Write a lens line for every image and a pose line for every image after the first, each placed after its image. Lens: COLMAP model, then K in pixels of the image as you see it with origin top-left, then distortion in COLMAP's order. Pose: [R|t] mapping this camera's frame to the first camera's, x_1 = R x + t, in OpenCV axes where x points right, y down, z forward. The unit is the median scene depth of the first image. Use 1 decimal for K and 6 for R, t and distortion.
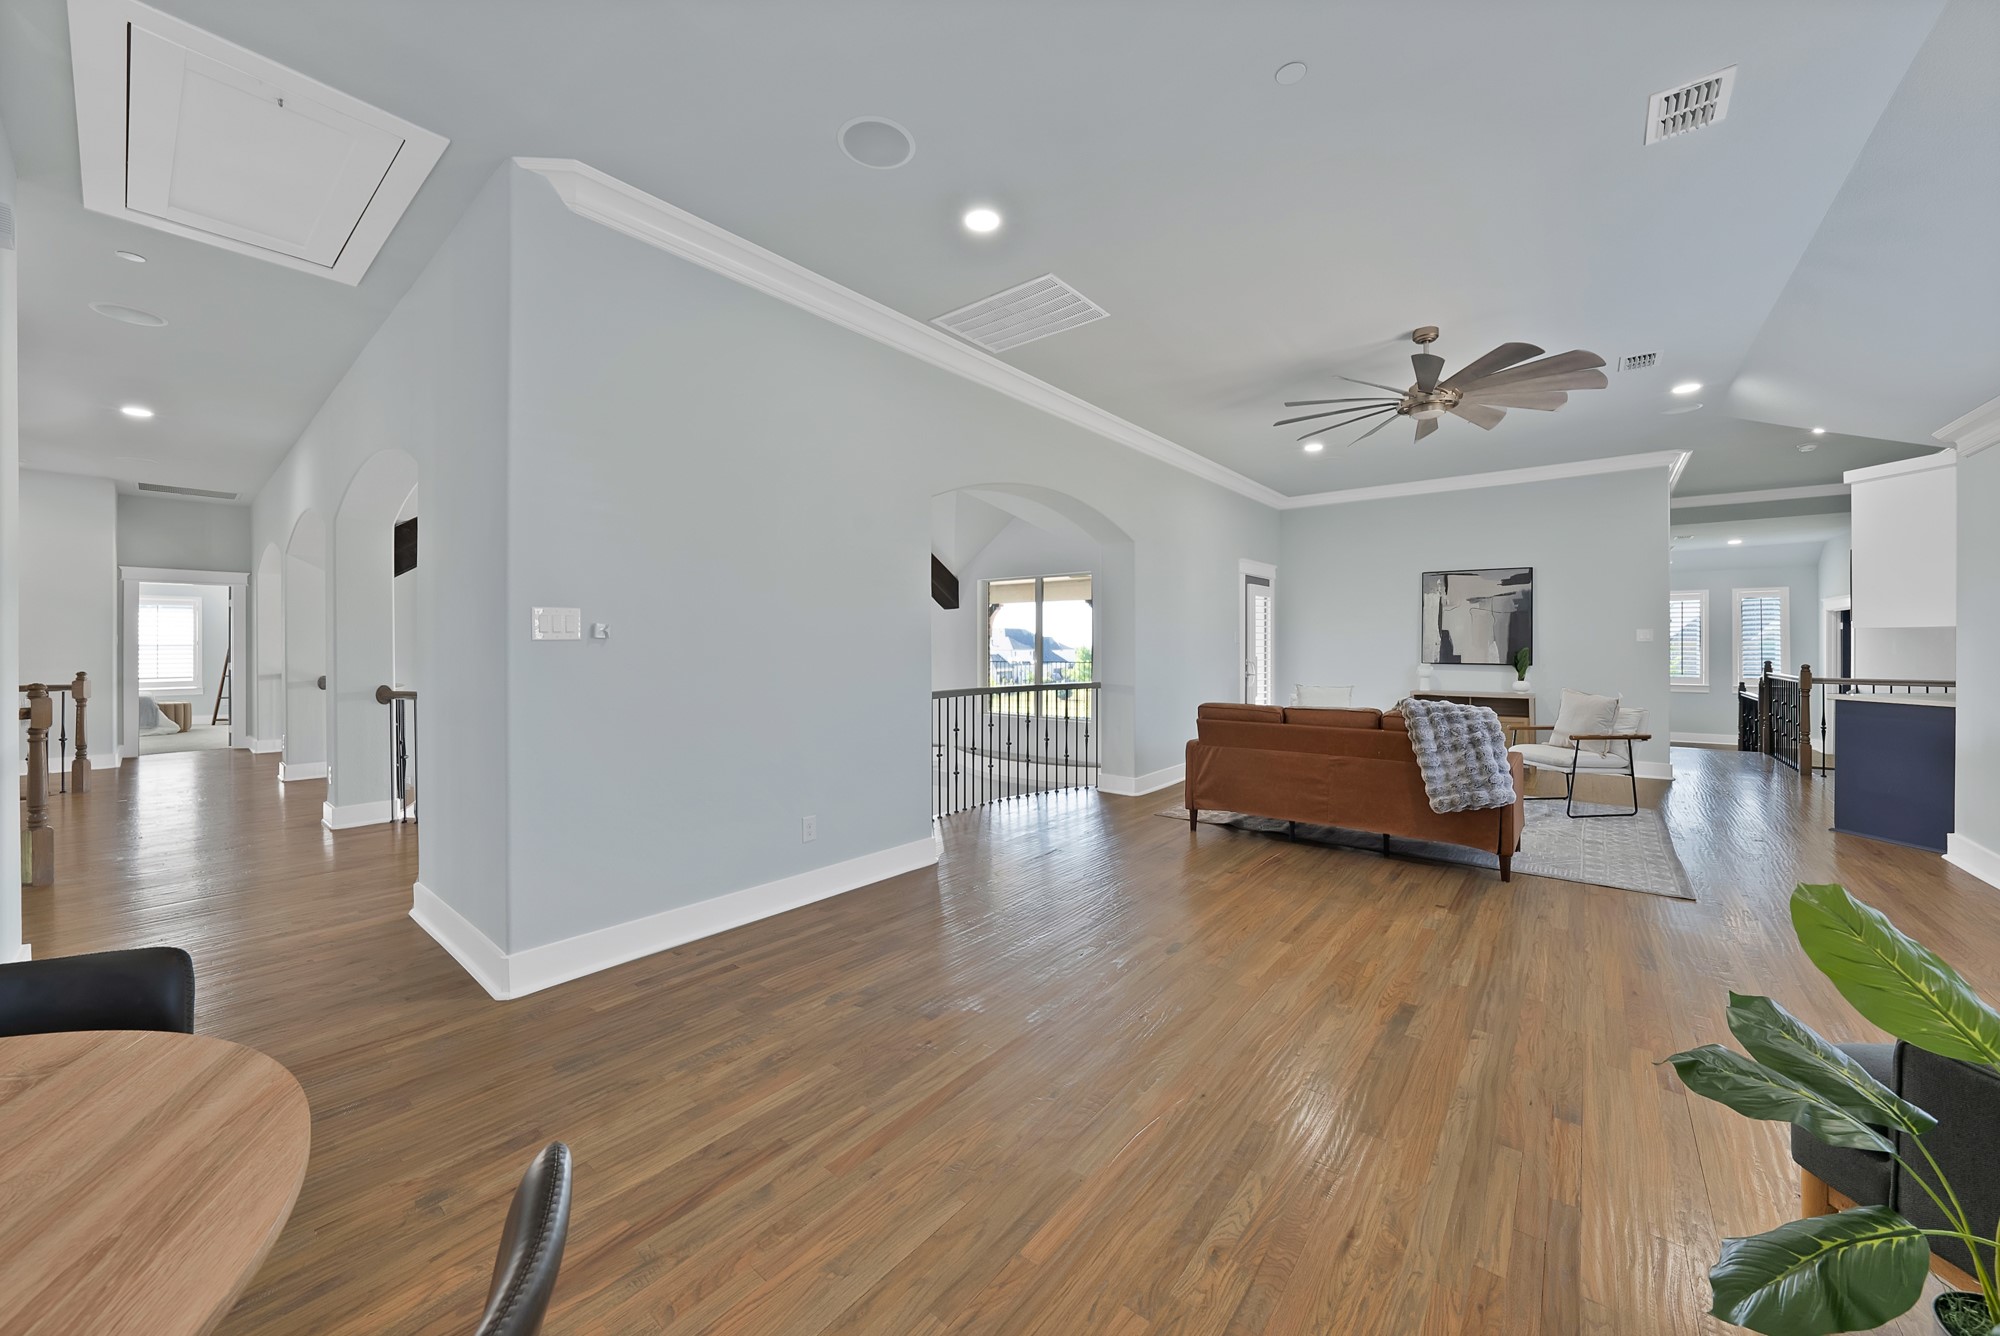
lens RADIAL K [[712.6, 0, 999.9], [0, 712.6, 657.8], [0, 0, 1]] dist [-0.003667, -0.000031]
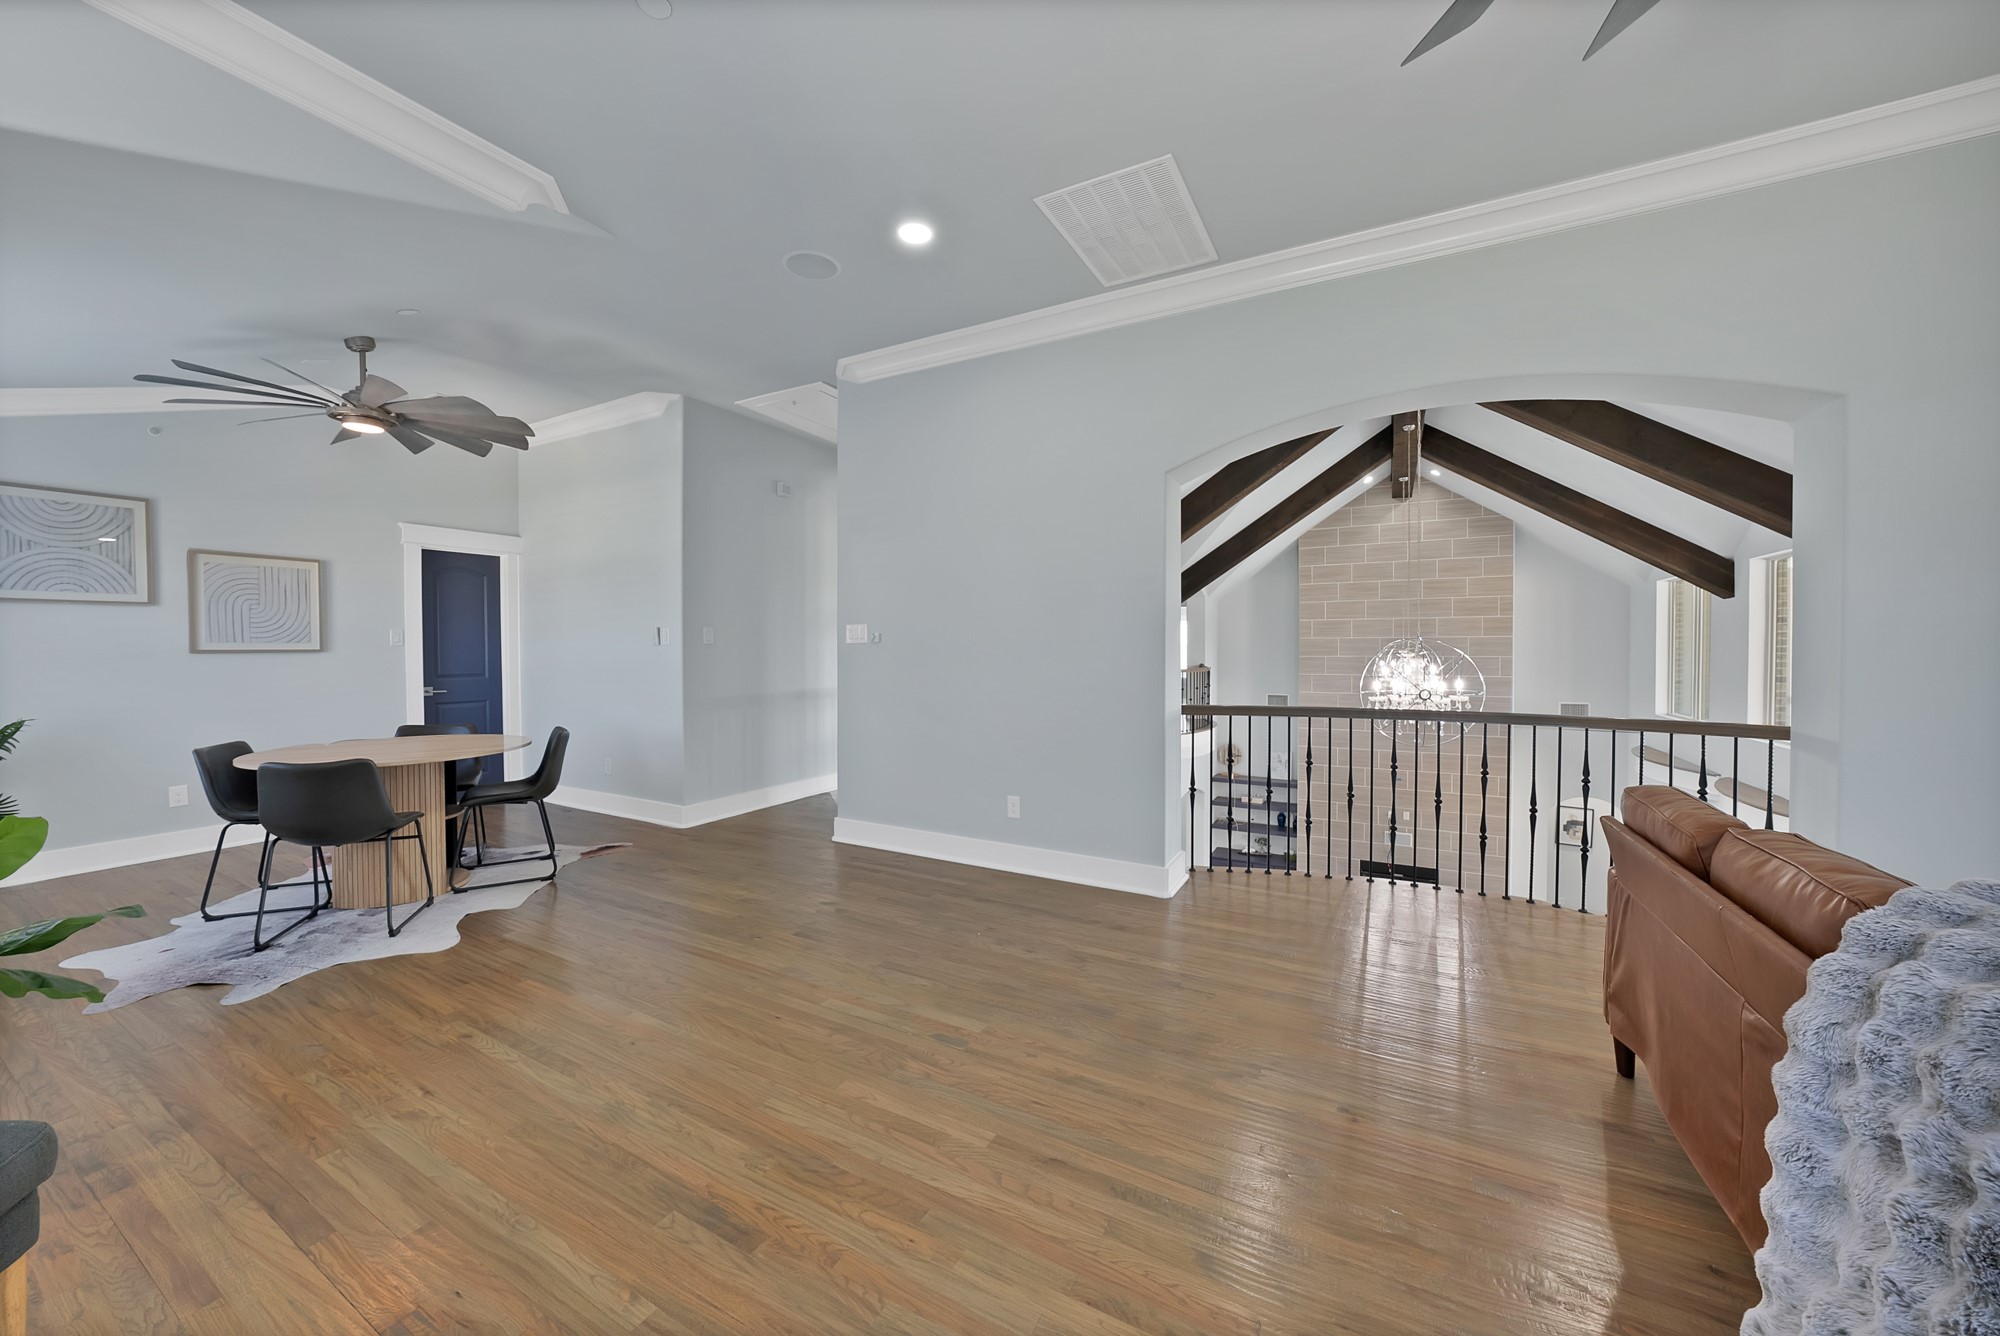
lens RADIAL K [[712.6, 0, 990.2], [0, 712.6, 664.8], [0, 0, 1]] dist [-0.003667, -0.000031]
pose [[0.170283, 0.014629, -0.985287, 1.194382], [-0.006120, 0.999886, 0.013788, 0.000558], [0.985376, 0.003682, 0.170353, 1.101488]]
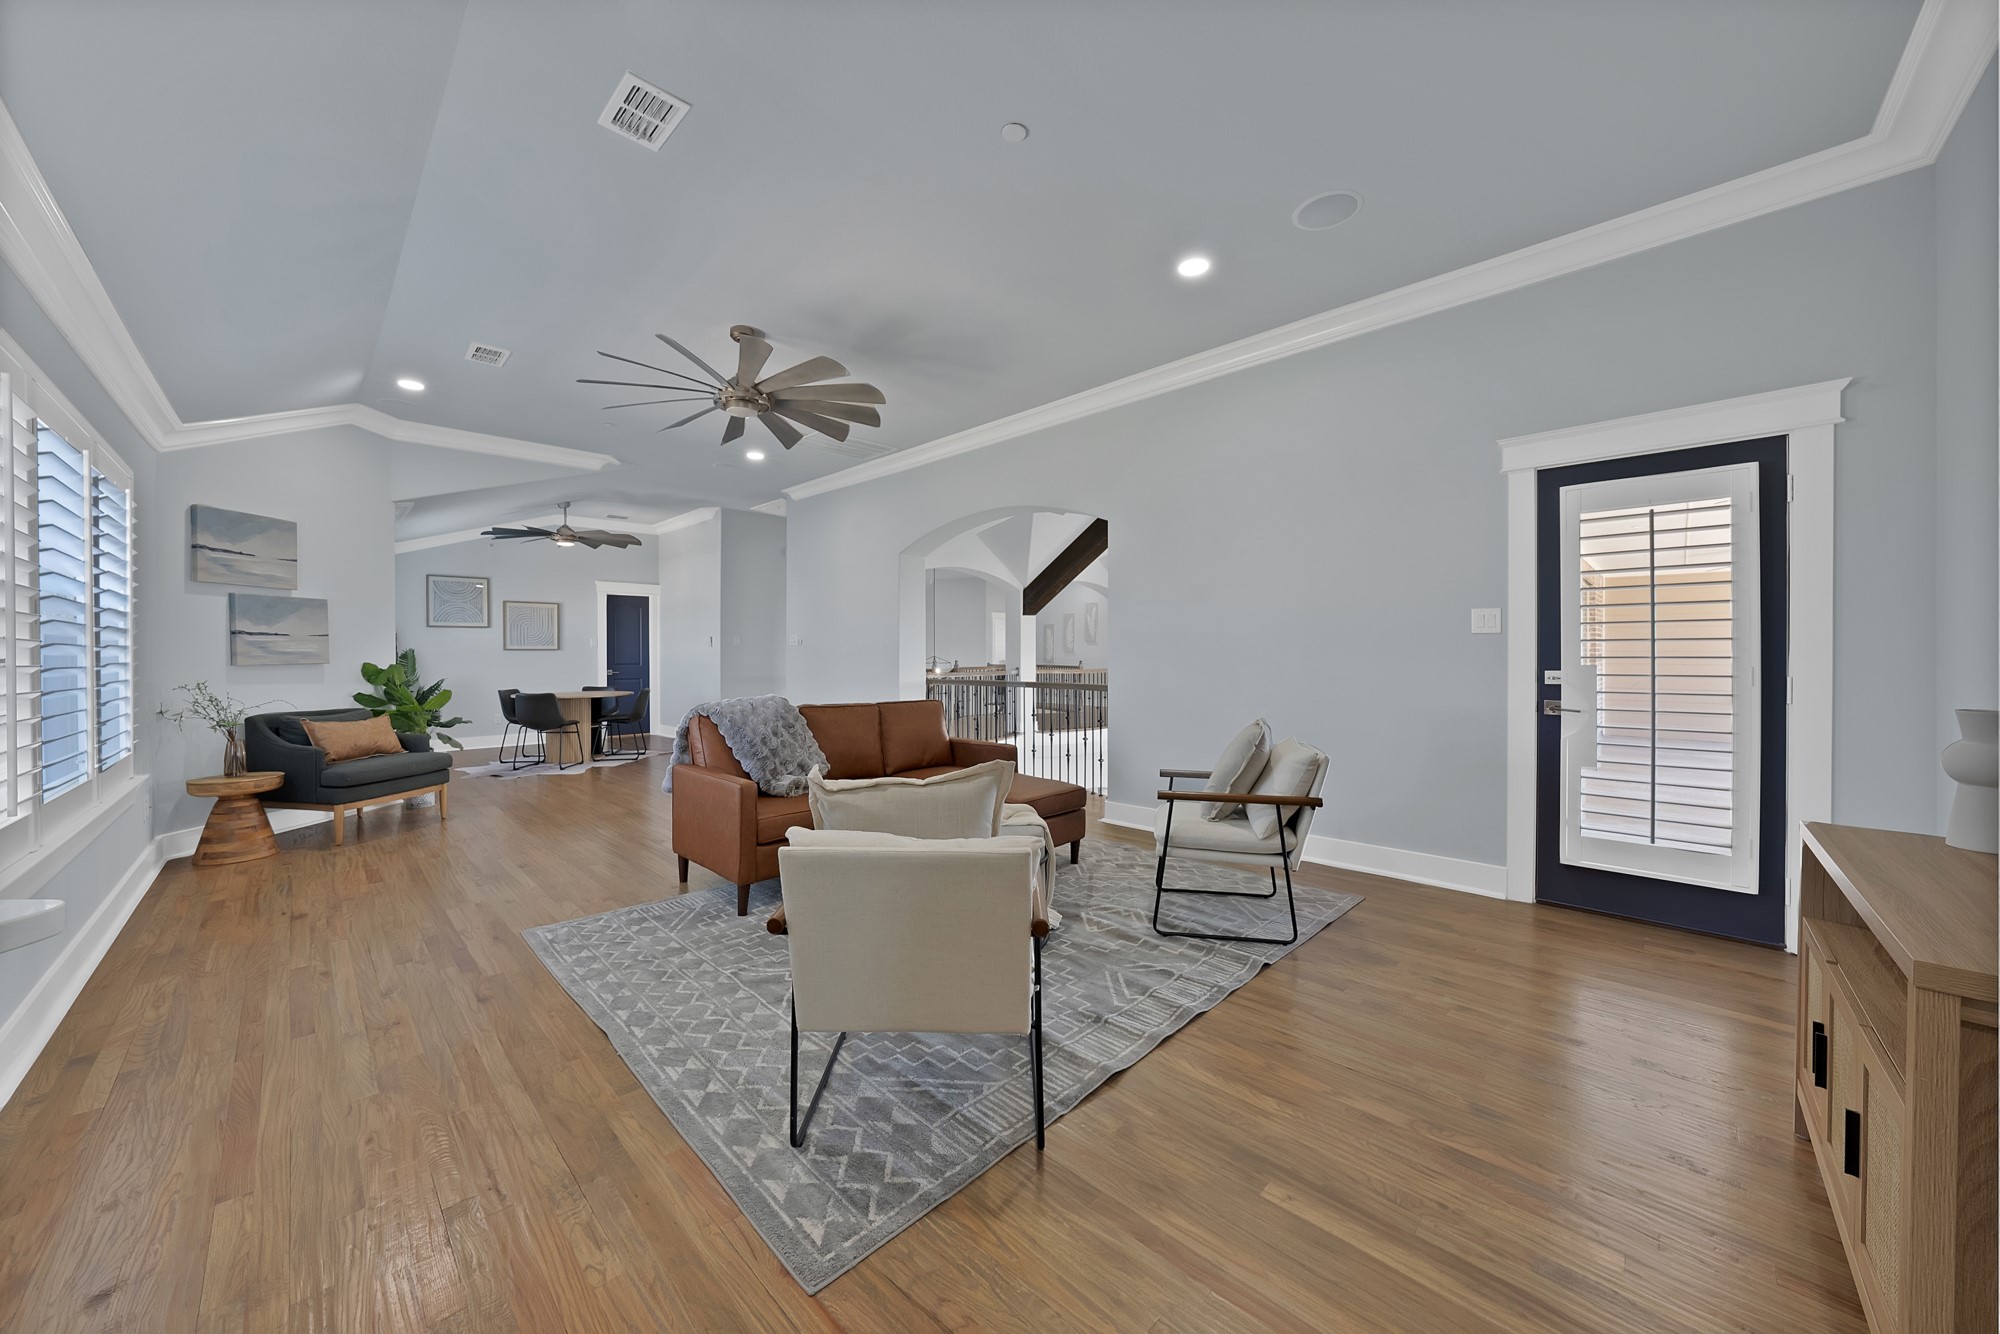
lens RADIAL K [[712.6, 0, 1007.0], [0, 712.6, 659.6], [0, 0, 1]] dist [-0.003667, -0.000031]
pose [[-0.093581, 0.004310, -0.995602, 2.531990], [-0.005952, 0.999970, 0.004888, 0.019394], [0.995594, 0.006383, -0.093553, 2.375541]]
